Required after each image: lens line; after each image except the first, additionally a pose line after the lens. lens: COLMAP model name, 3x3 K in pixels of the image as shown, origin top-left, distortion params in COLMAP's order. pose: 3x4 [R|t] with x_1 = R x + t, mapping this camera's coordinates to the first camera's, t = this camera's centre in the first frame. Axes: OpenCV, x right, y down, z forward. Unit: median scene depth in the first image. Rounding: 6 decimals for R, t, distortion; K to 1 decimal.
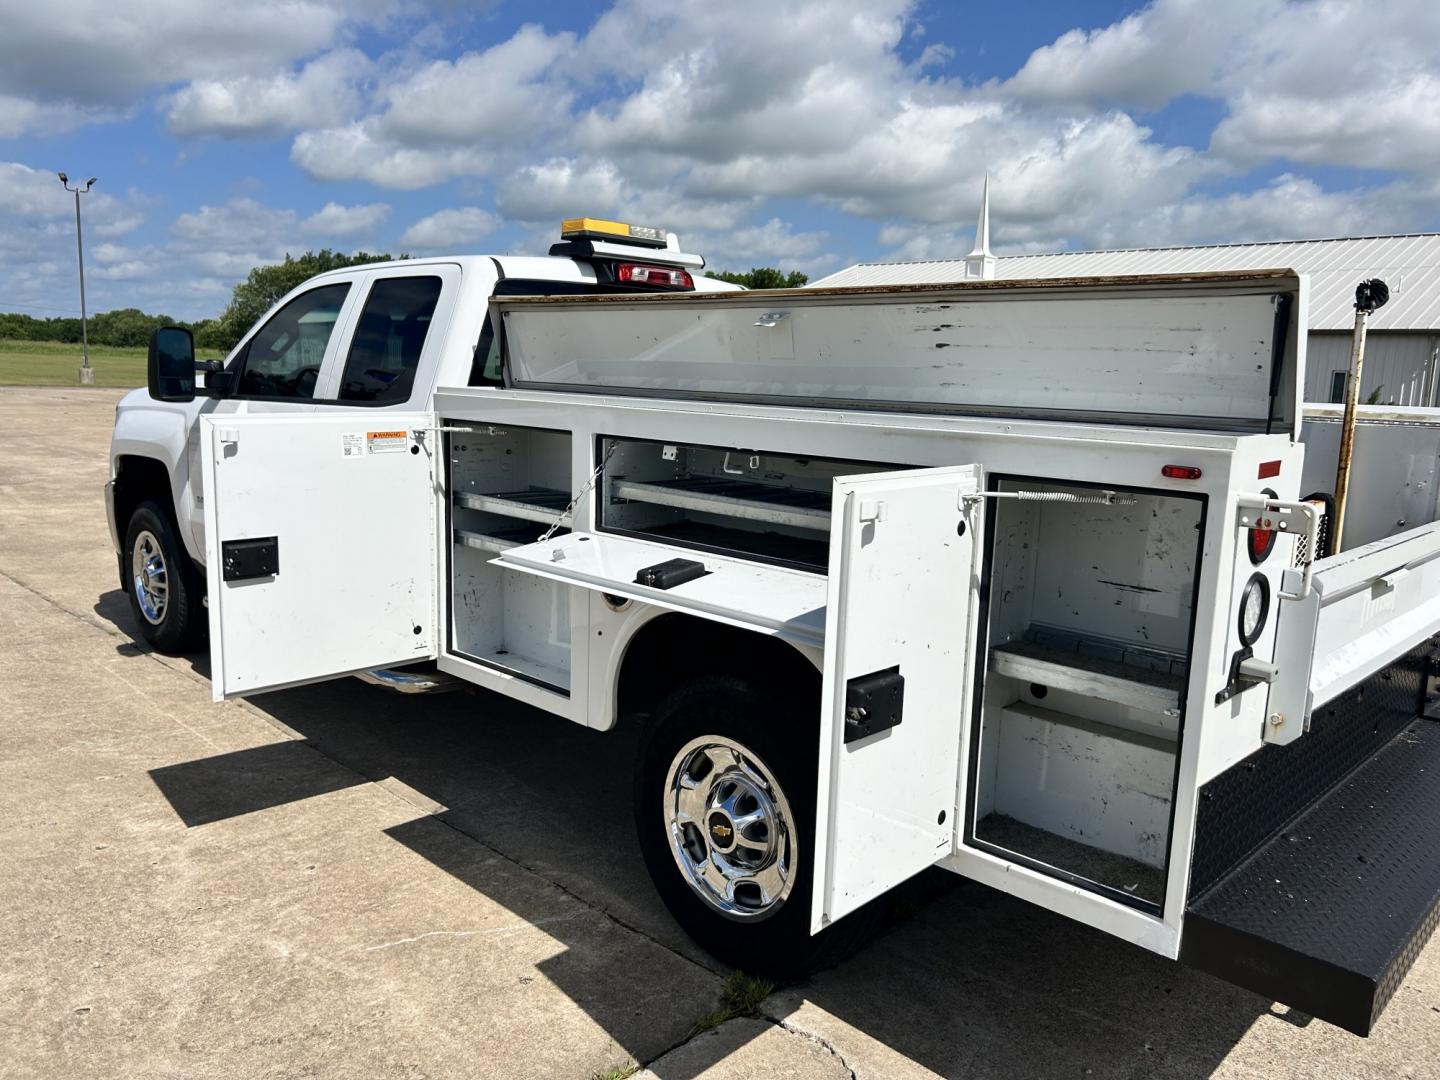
lens RADIAL K [[1099.2, 0, 723.0], [0, 1099.2, 561.7], [0, 0, 1]] dist [0.039577, -0.045112]
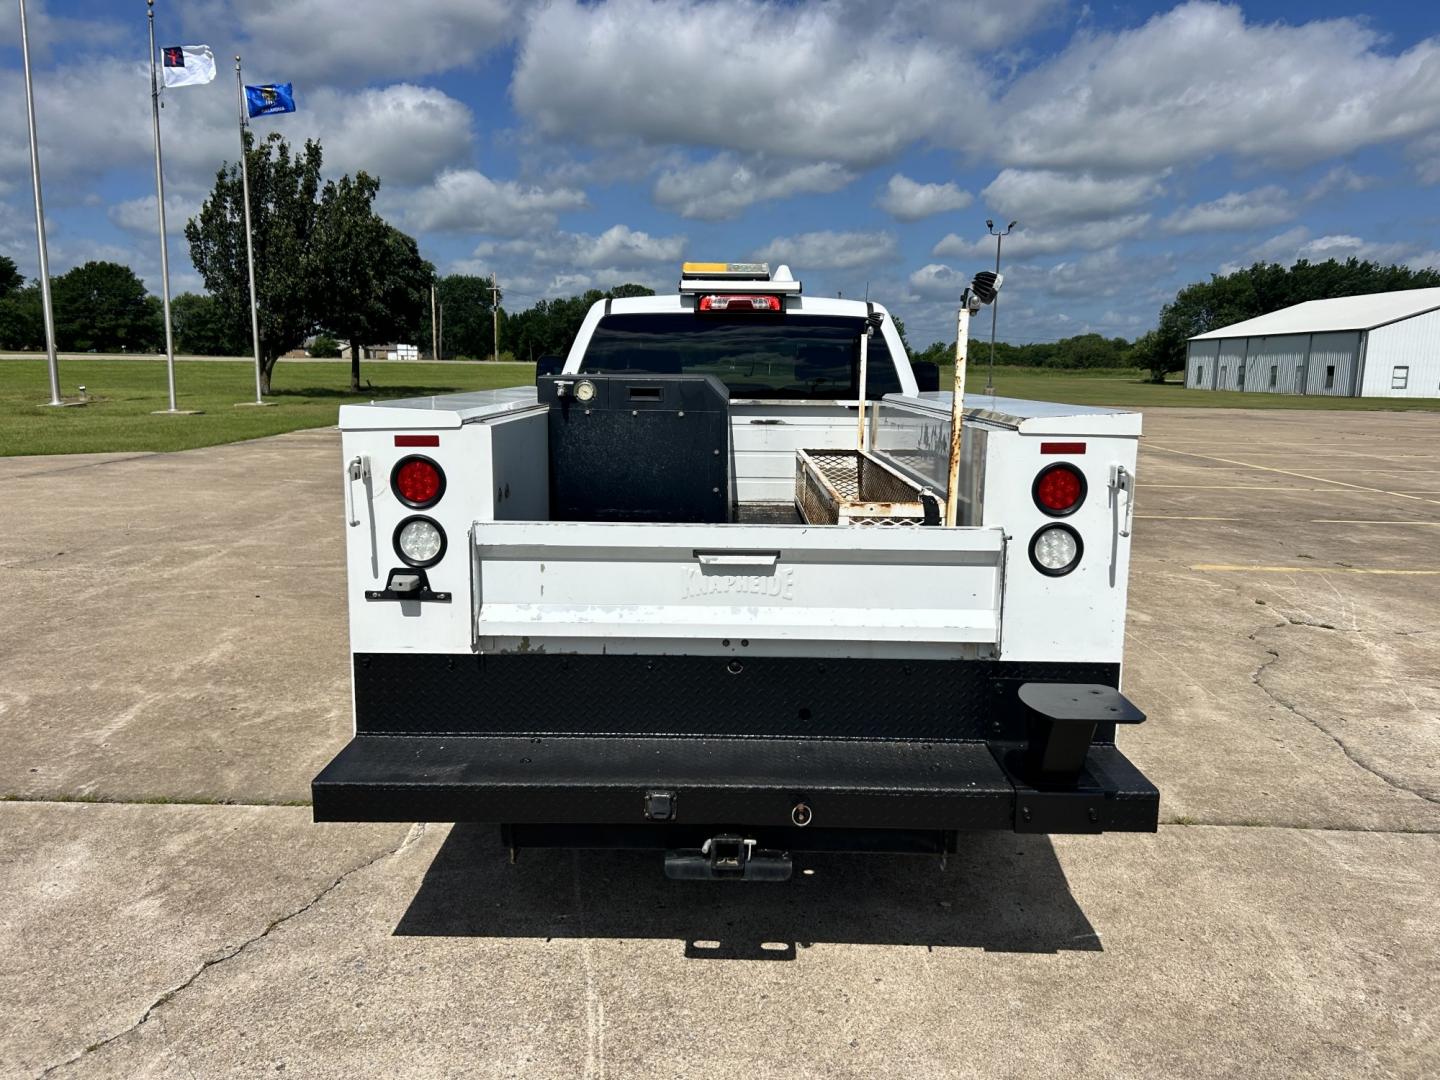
lens RADIAL K [[1099.2, 0, 723.0], [0, 1099.2, 561.7], [0, 0, 1]] dist [0.039577, -0.045112]
pose [[0.686316, 0.106880, -0.719407, 1.016359], [-0.118679, 0.992343, 0.034209, -0.014818], [0.717555, 0.061900, 0.693746, 0.184553]]
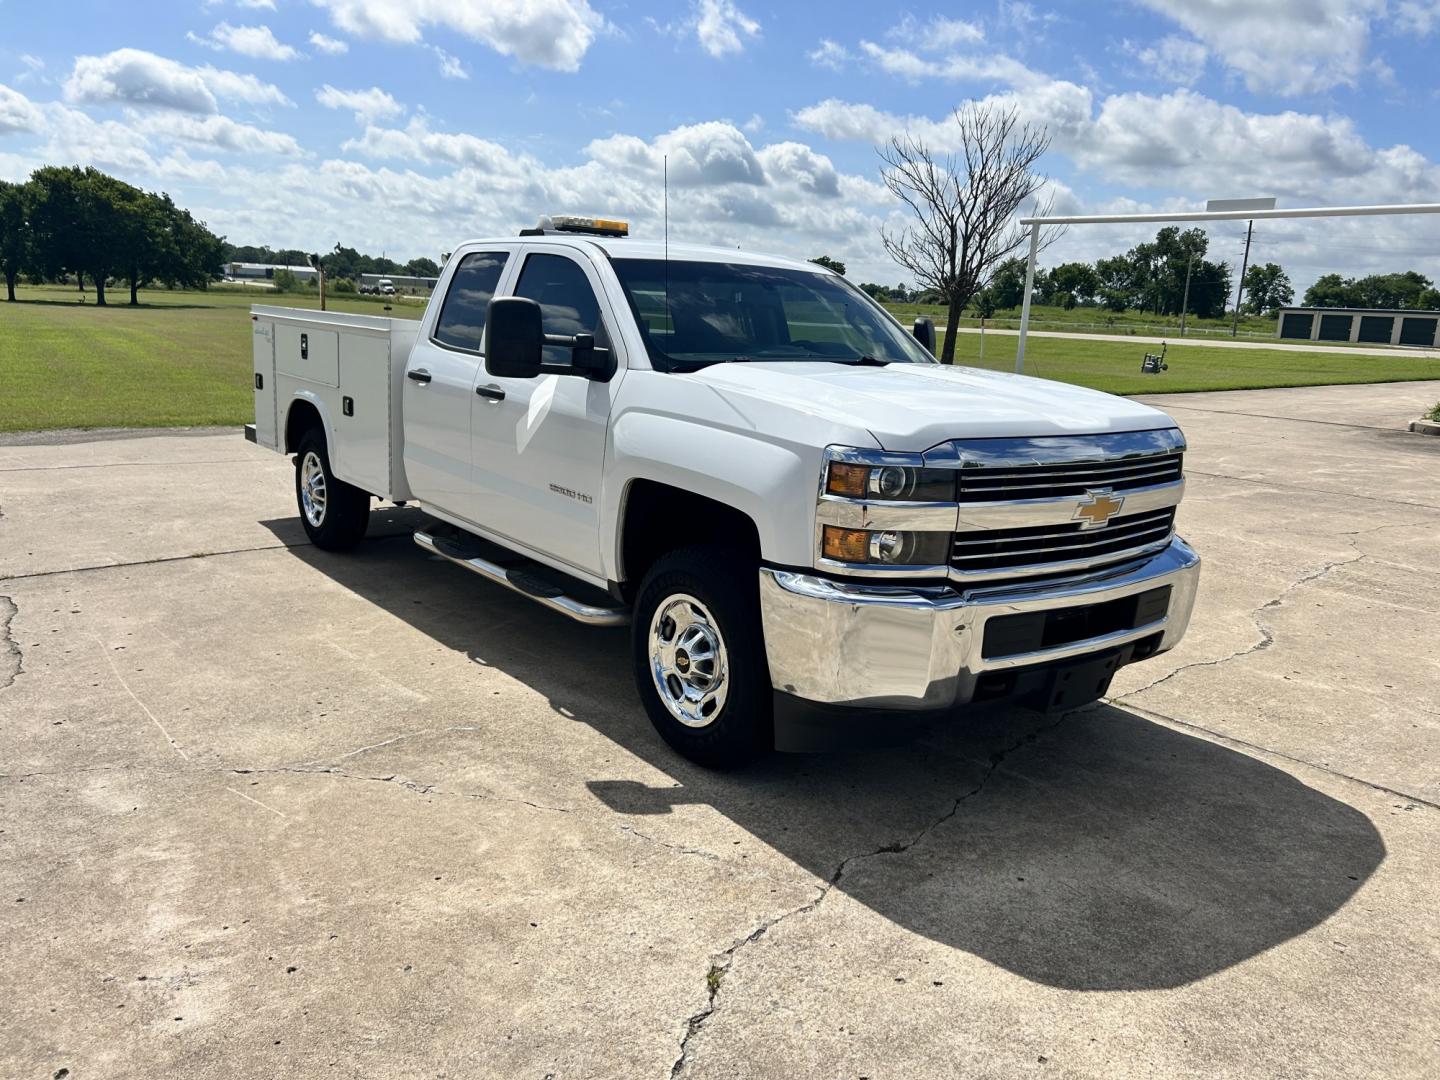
lens RADIAL K [[1106.1, 0, 721.0], [0, 1106.1, 505.5], [0, 0, 1]] dist [0.053192, -0.055419]
pose [[-0.985148, -0.104092, 0.136559, -0.639323], [-0.051168, 0.937133, 0.345200, -0.583017], [-0.163906, 0.333085, -0.928541, 3.020588]]
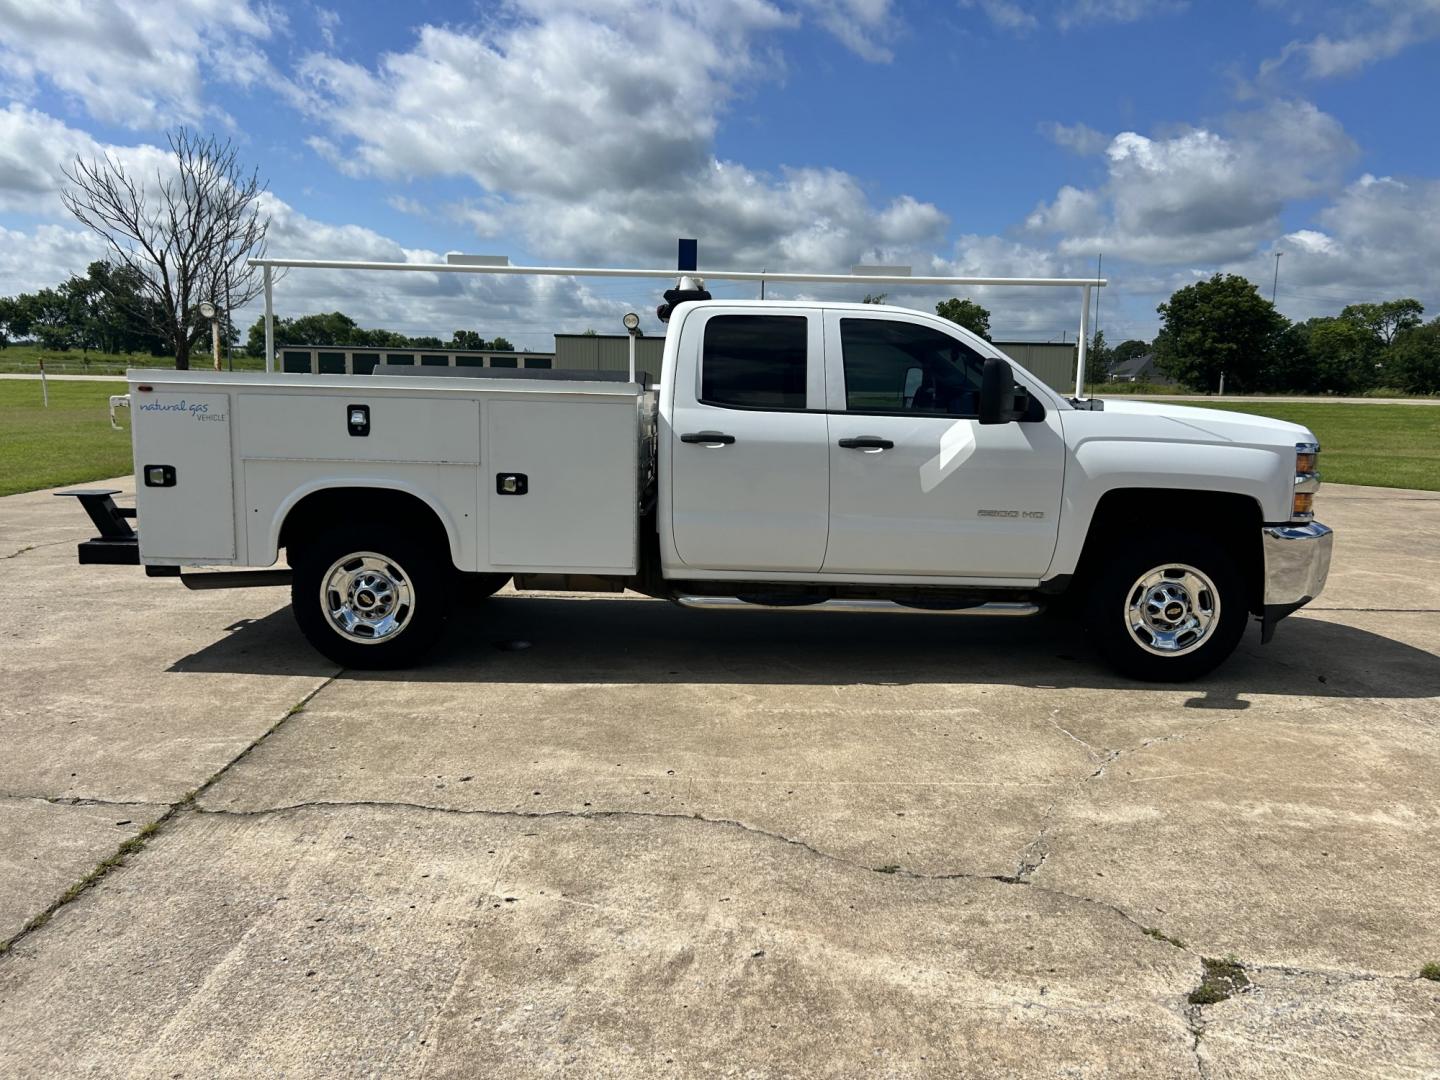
lens RADIAL K [[1106.1, 0, 721.0], [0, 1106.1, 505.5], [0, 0, 1]] dist [0.053192, -0.055419]
pose [[-0.731329, 0.029598, -0.681382, 1.130091], [-0.159993, 0.963735, 0.213584, -0.427701], [0.662993, 0.265216, -0.700072, 2.683284]]
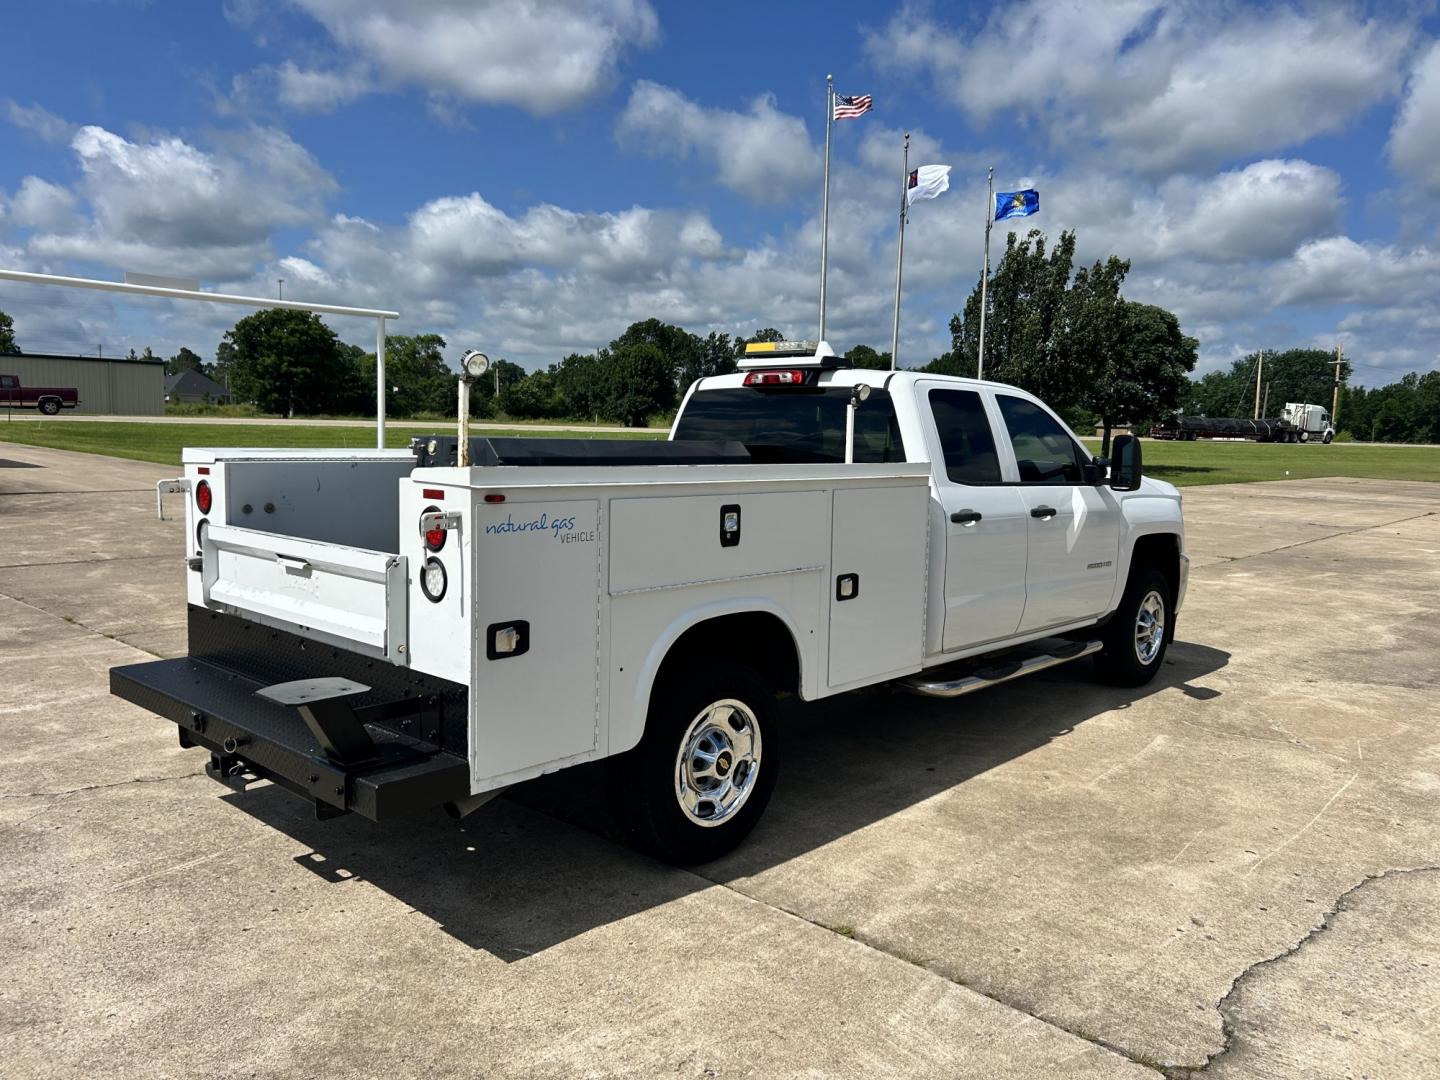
lens RADIAL K [[1099.2, 0, 723.0], [0, 1099.2, 561.7], [0, 0, 1]] dist [0.039577, -0.045112]
pose [[0.023843, 0.092788, -0.995400, 1.557645], [-0.201049, 0.975786, 0.086144, -0.174334], [0.979291, 0.198071, 0.041920, 1.123215]]
